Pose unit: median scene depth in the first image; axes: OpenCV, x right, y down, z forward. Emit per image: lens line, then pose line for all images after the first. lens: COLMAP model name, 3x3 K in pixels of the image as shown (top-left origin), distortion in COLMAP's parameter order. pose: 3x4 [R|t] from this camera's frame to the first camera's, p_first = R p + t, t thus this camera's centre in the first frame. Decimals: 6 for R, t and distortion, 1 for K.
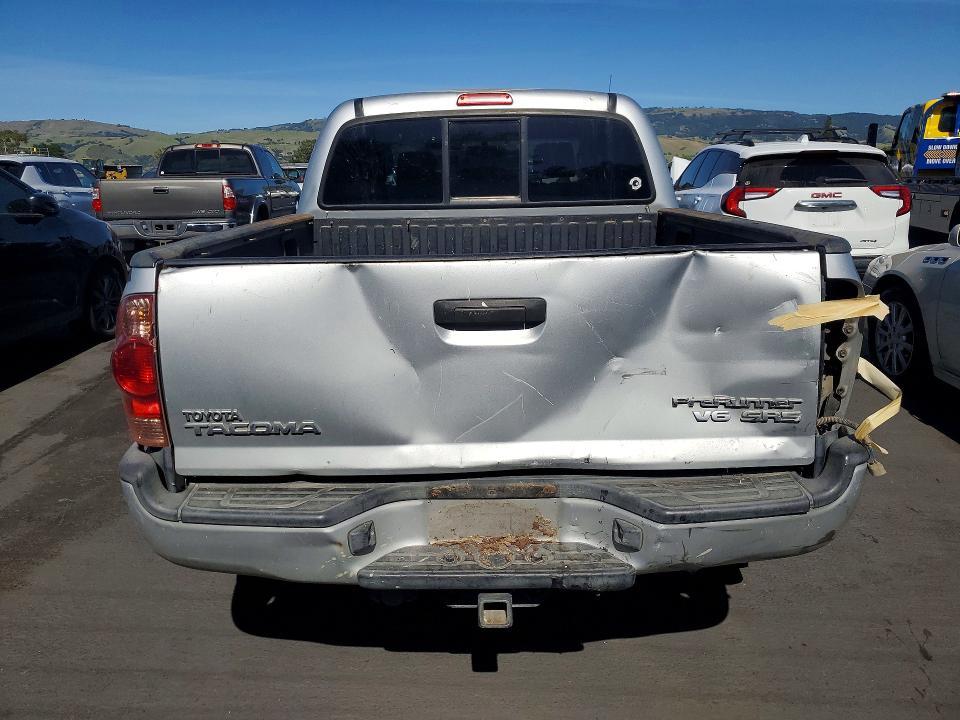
lens RADIAL K [[771.1, 0, 466.2], [0, 771.1, 360.8], [0, 0, 1]] dist [0.022764, 0.001201]
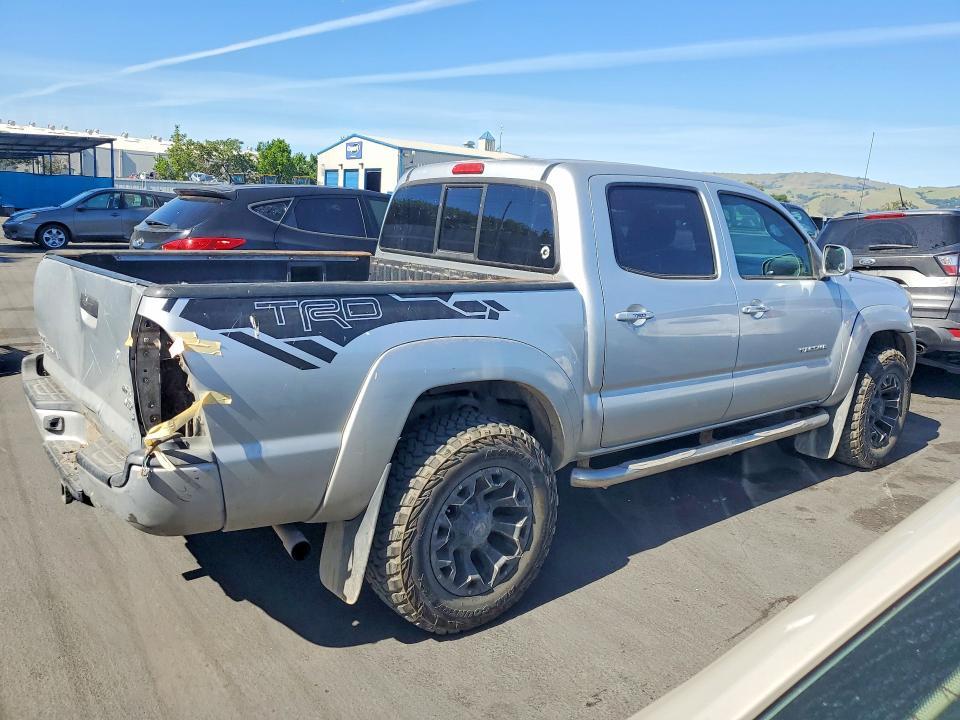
lens RADIAL K [[771.1, 0, 466.2], [0, 771.1, 360.8], [0, 0, 1]] dist [0.022764, 0.001201]
pose [[0.612320, 0.198134, -0.765381, 0.945287], [-0.245035, 0.967979, 0.054547, -0.123848], [0.751680, 0.154145, 0.641262, 0.308113]]
